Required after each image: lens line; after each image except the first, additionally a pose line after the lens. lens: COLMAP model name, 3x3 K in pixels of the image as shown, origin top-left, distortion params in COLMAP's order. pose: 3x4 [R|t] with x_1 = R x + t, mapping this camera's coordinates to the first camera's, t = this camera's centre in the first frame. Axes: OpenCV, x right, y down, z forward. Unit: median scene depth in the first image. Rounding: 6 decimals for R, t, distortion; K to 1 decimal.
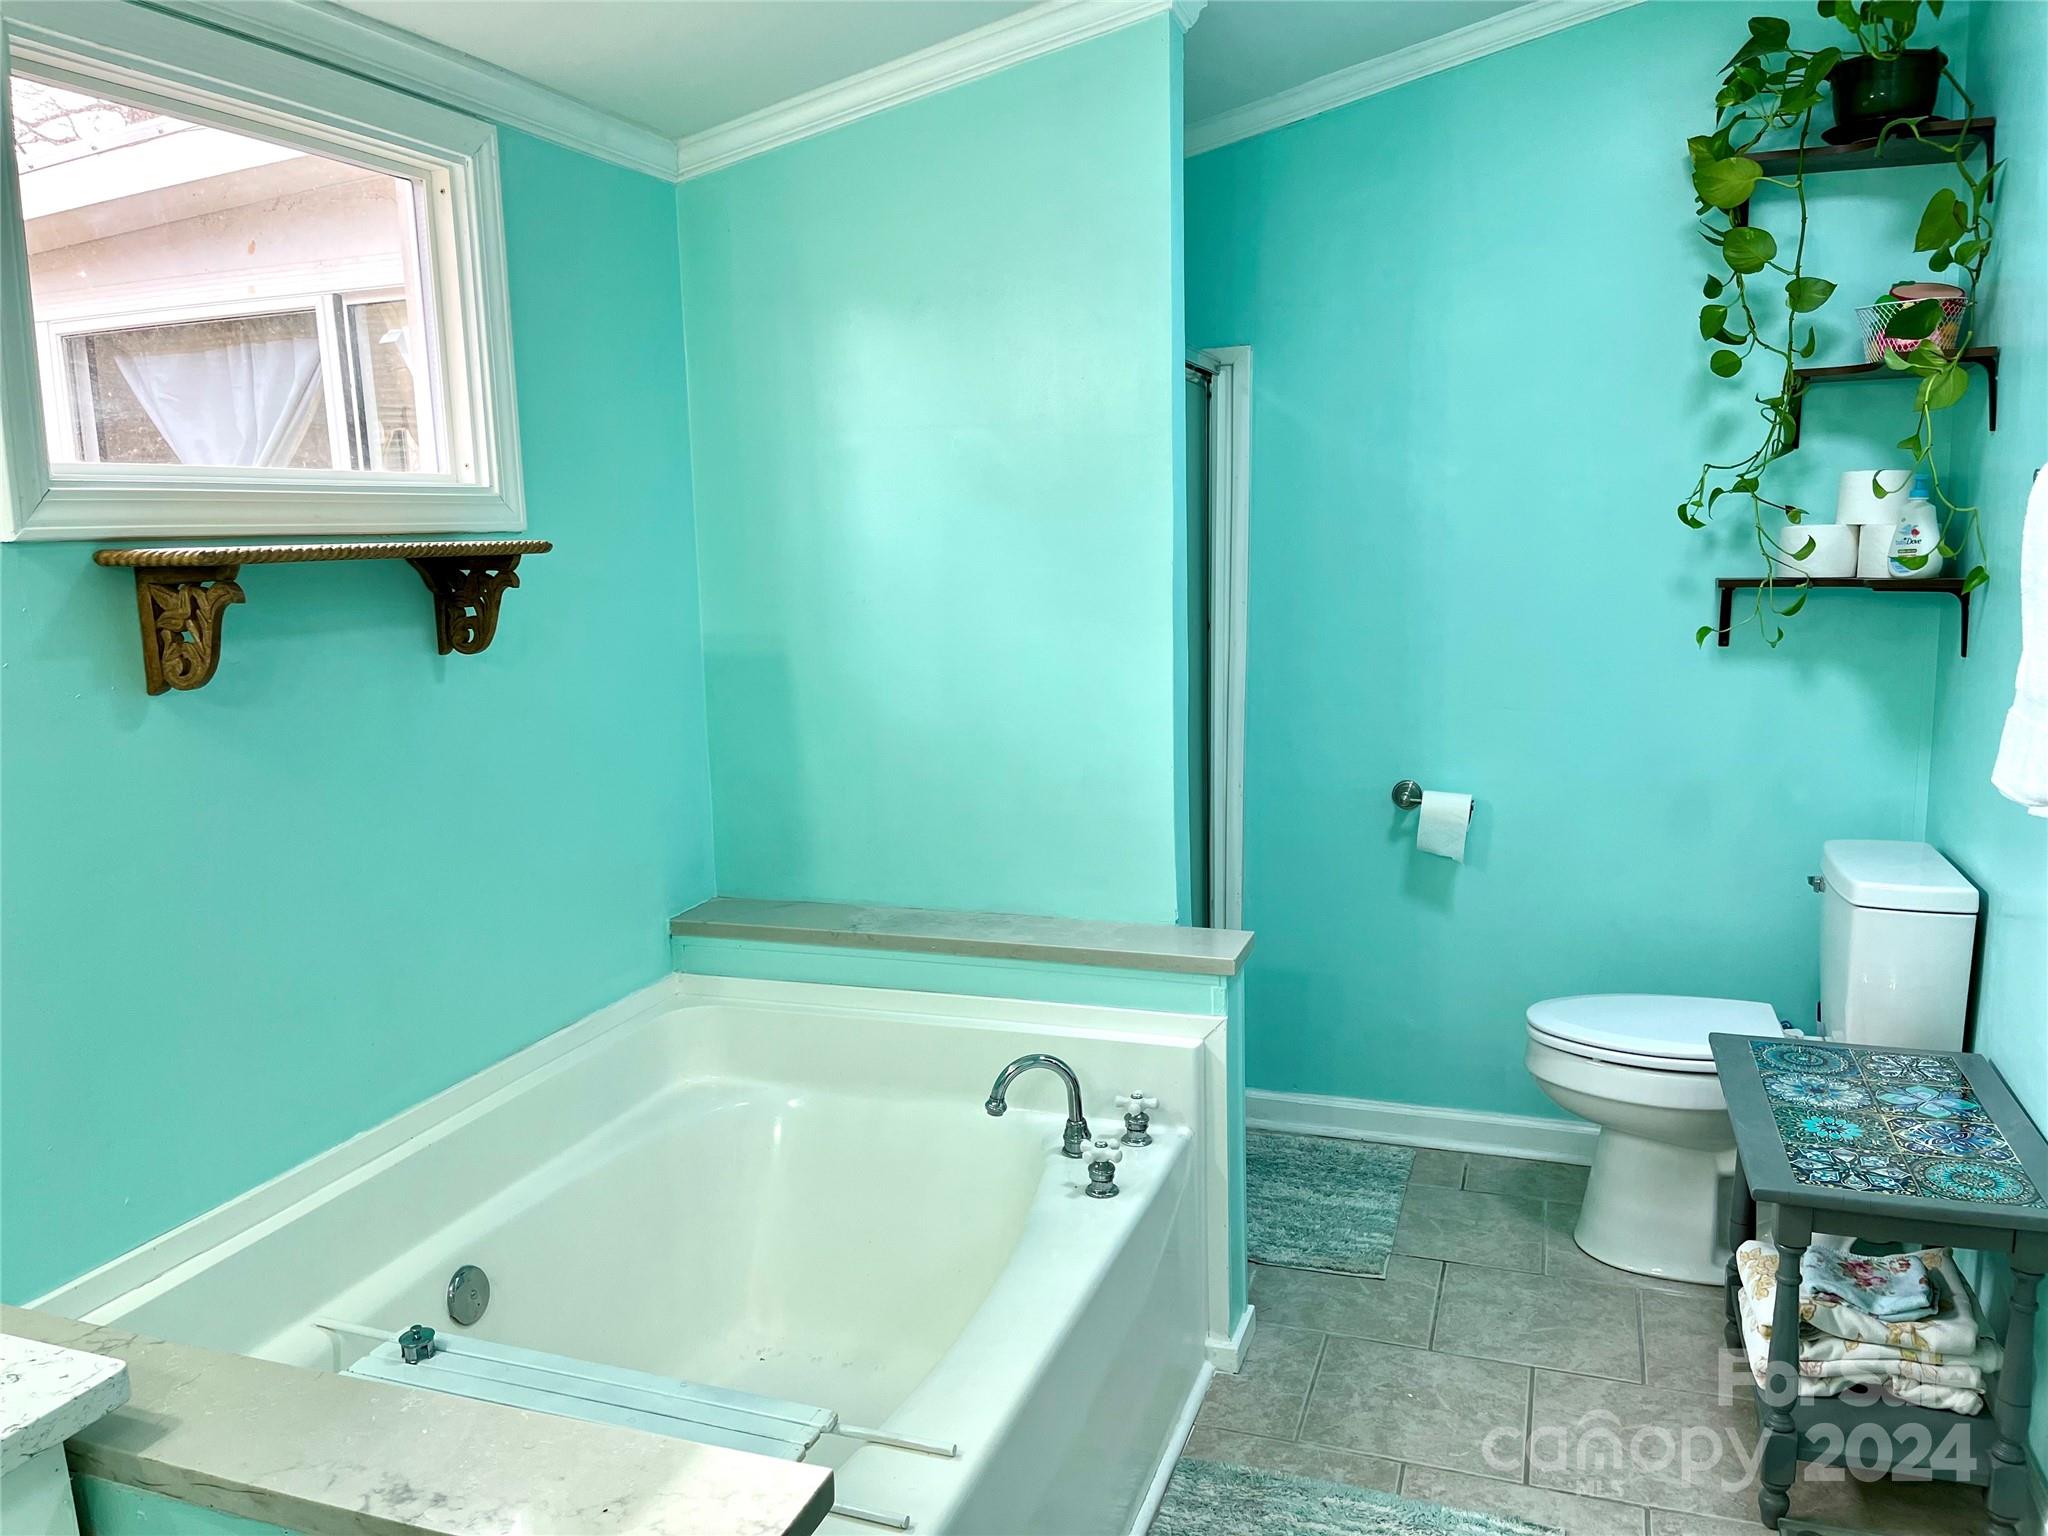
lens RADIAL K [[1548.4, 0, 1015.7], [0, 1548.4, 761.1], [0, 0, 1]] dist [0.048988, -0.032124]
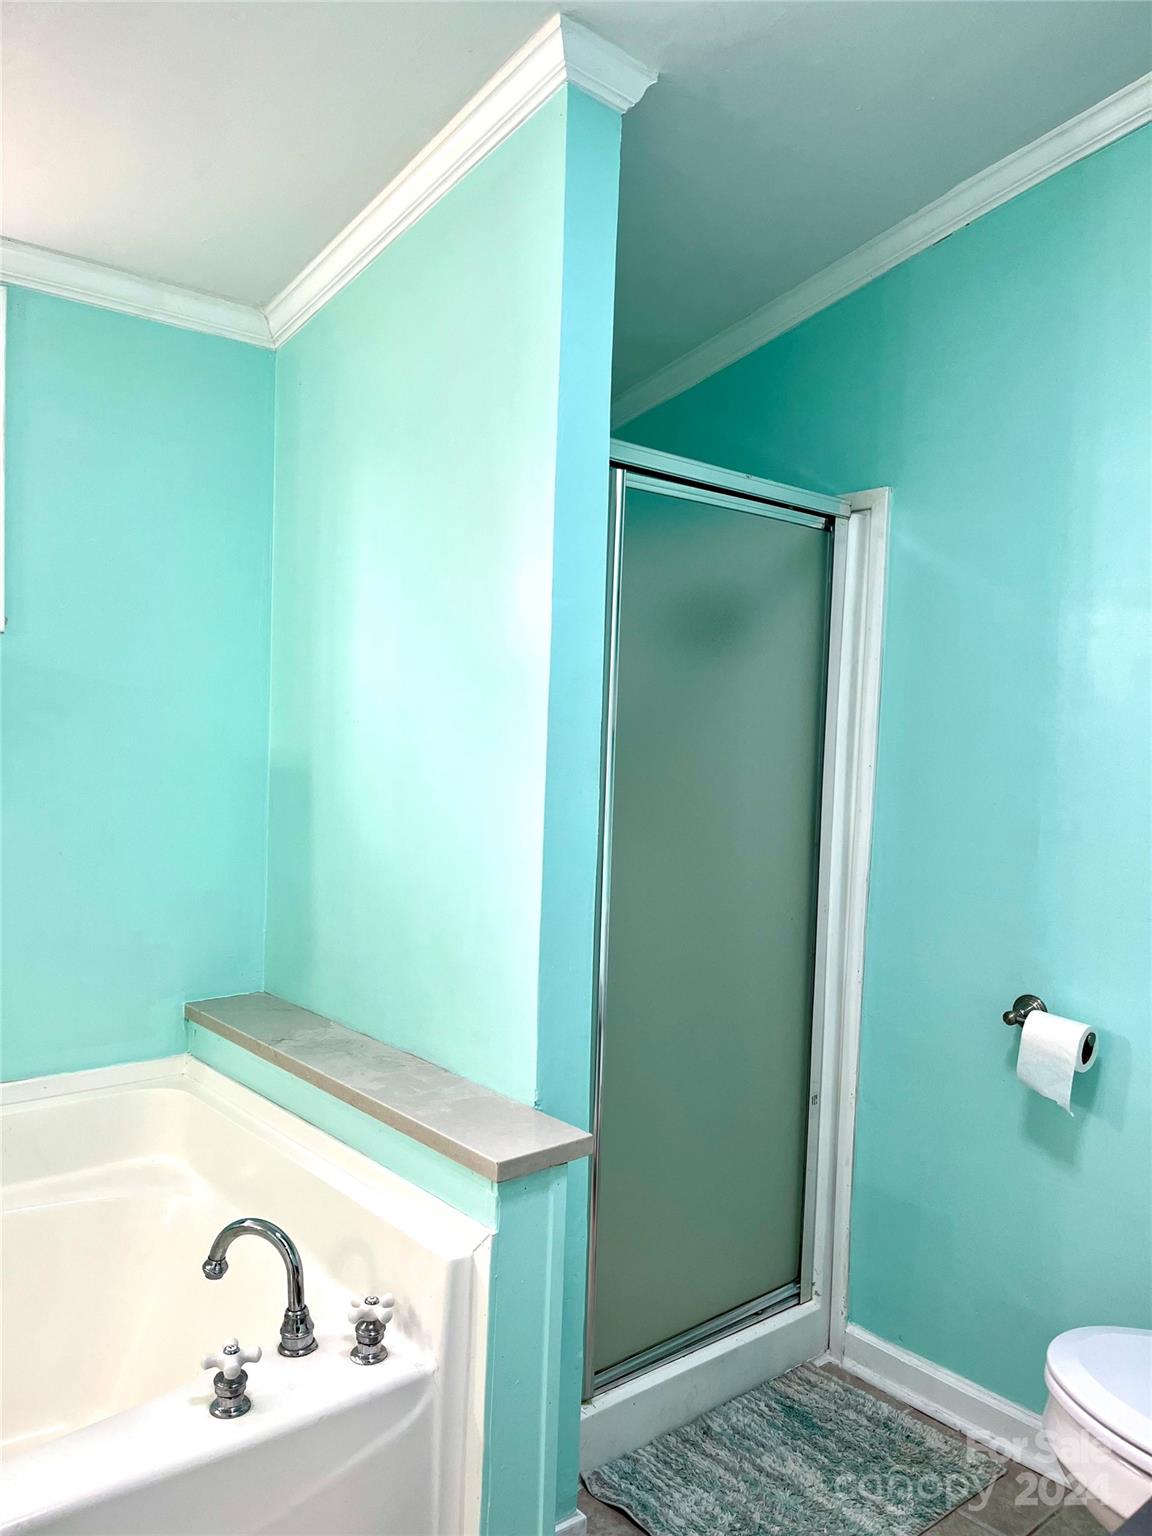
lens RADIAL K [[1161.3, 0, 578.4], [0, 1161.3, 777.3], [0, 0, 1]] dist [0.048988, -0.032124]
pose [[0.869700, 0.075316, -0.487800, 0.400632], [-0.129666, 0.988440, -0.078568, -0.025676], [0.476244, 0.131582, 0.869413, 0.399899]]
